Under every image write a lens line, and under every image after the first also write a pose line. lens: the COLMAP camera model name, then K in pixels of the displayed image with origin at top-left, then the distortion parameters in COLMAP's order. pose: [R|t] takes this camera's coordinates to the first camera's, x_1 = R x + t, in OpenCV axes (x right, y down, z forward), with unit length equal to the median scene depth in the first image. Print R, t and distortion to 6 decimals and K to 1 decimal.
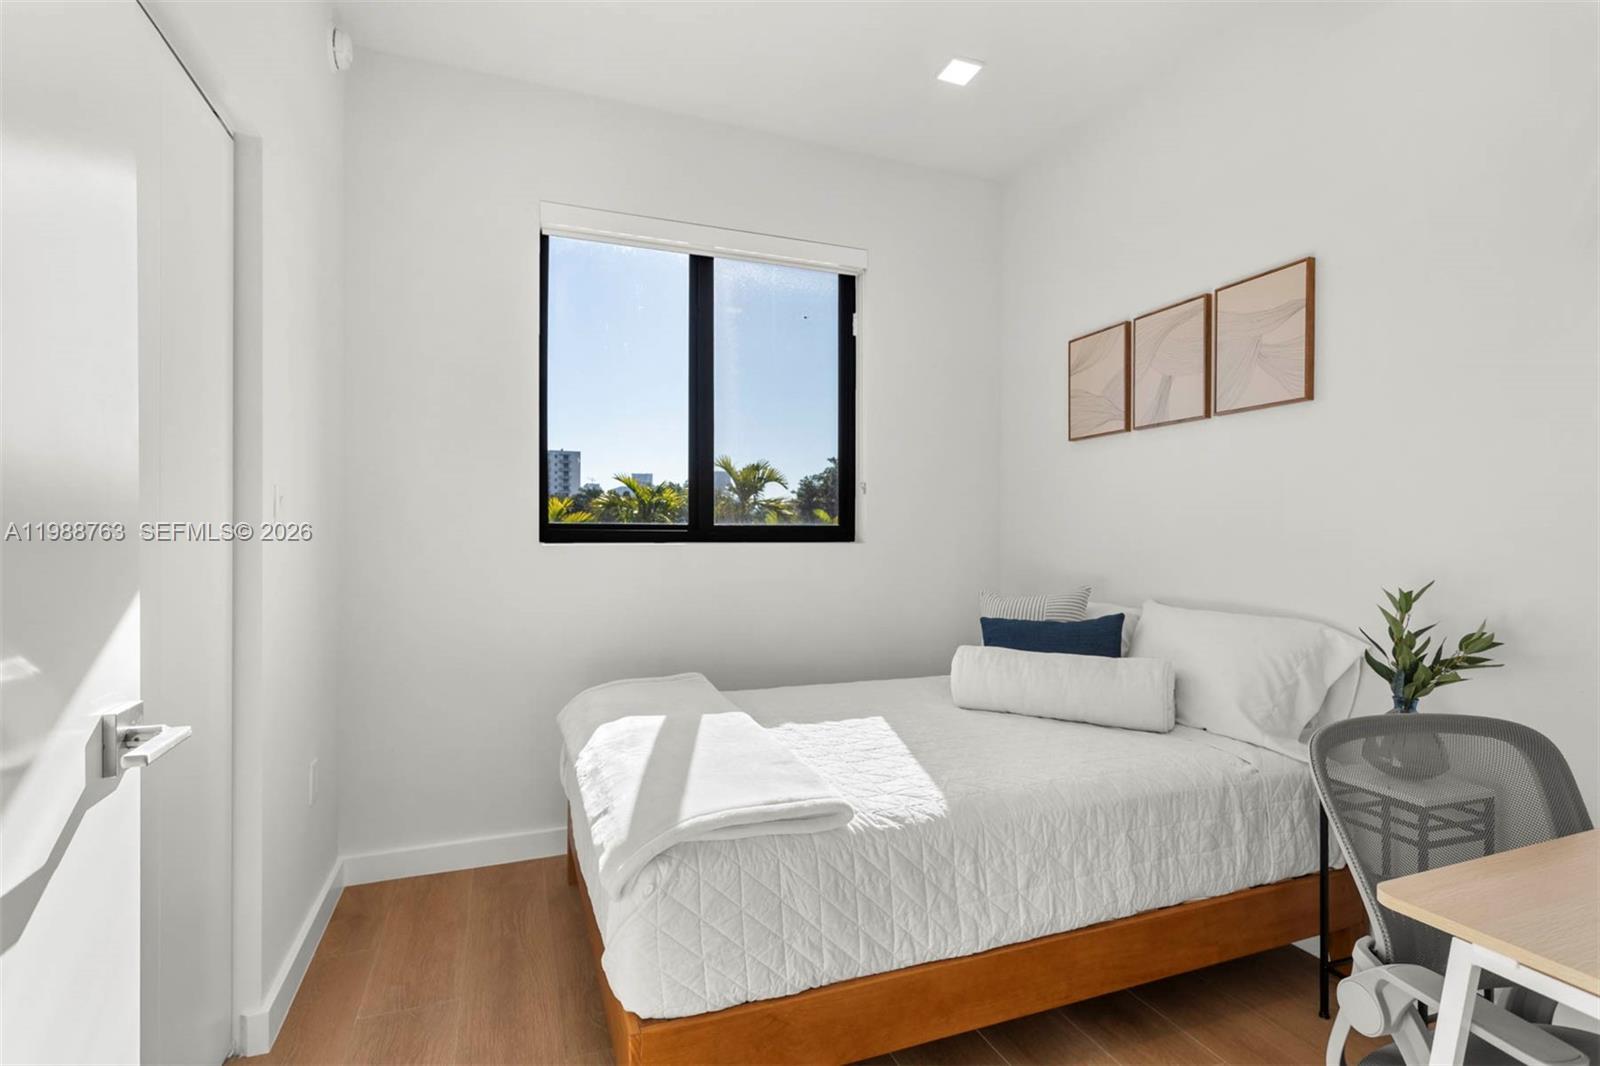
lens RADIAL K [[797.8, 0, 831.3], [0, 797.8, 531.2], [0, 0, 1]] dist [-0.000536, -0.000093]
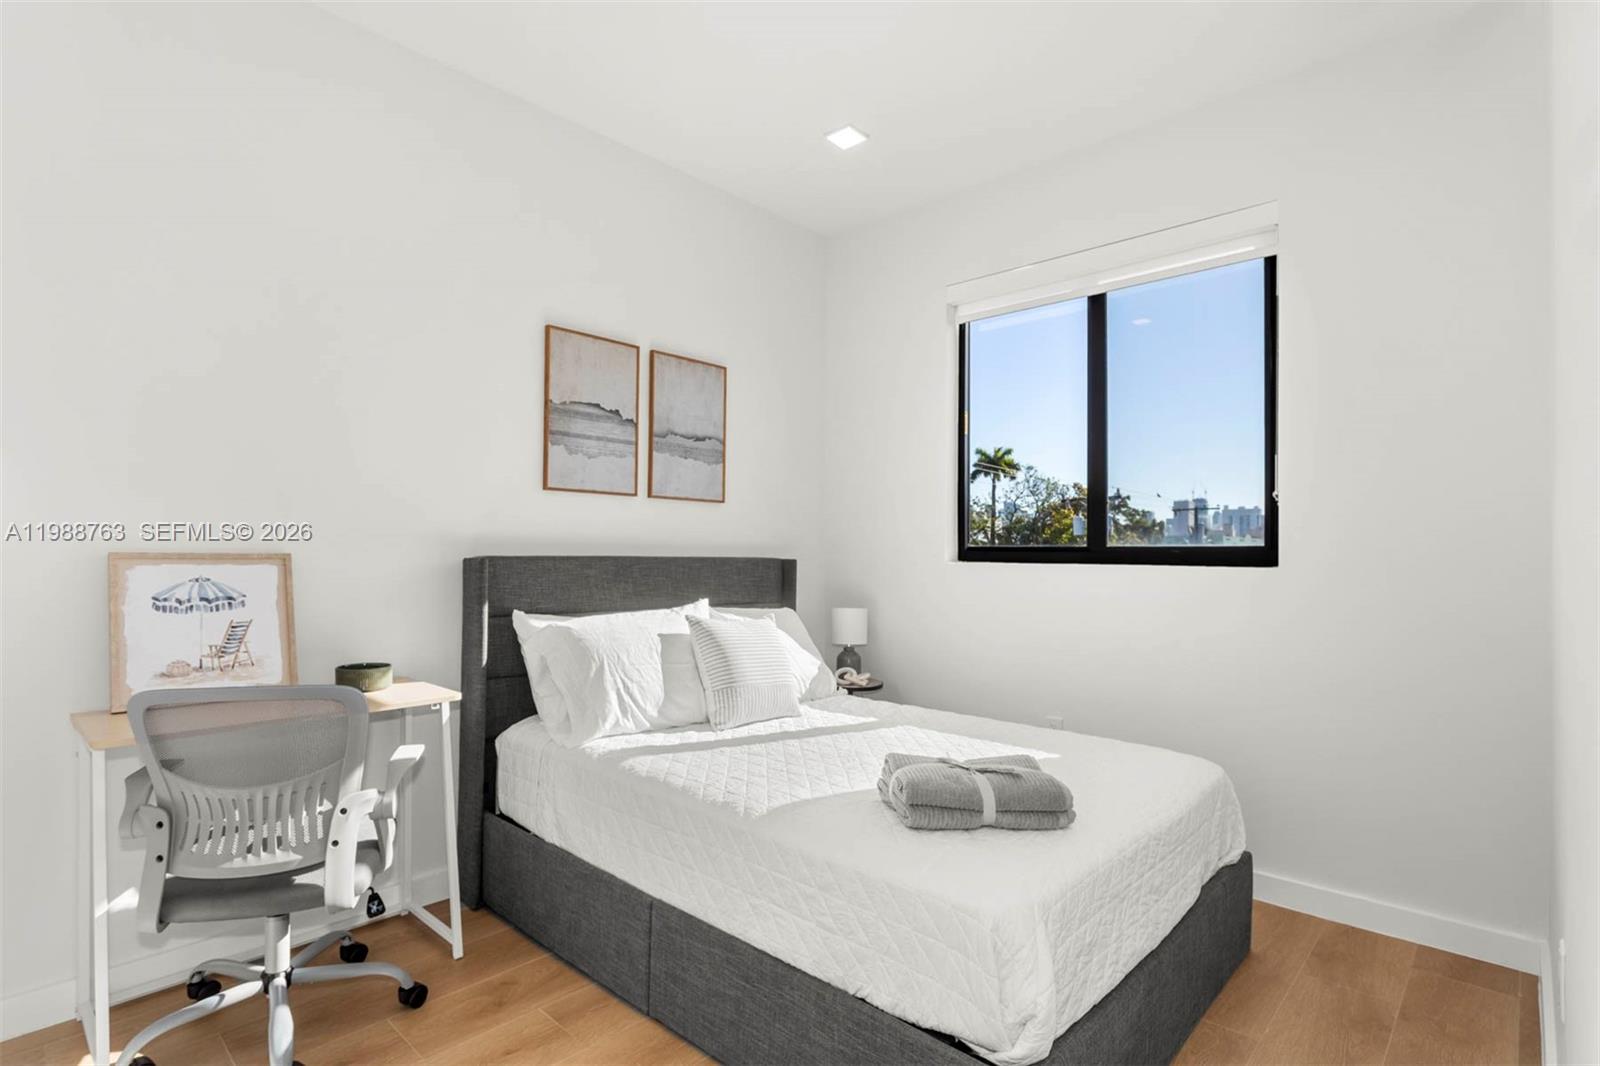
lens RADIAL K [[775.9, 0, 800.0], [0, 775.9, 533.0], [0, 0, 1]] dist [0.000112, 0.000141]
pose [[0.418981, -0.024305, -0.907670, 0.563746], [-0.006024, 0.999545, -0.029546, 0.005562], [0.907975, 0.017848, 0.418644, 0.197969]]
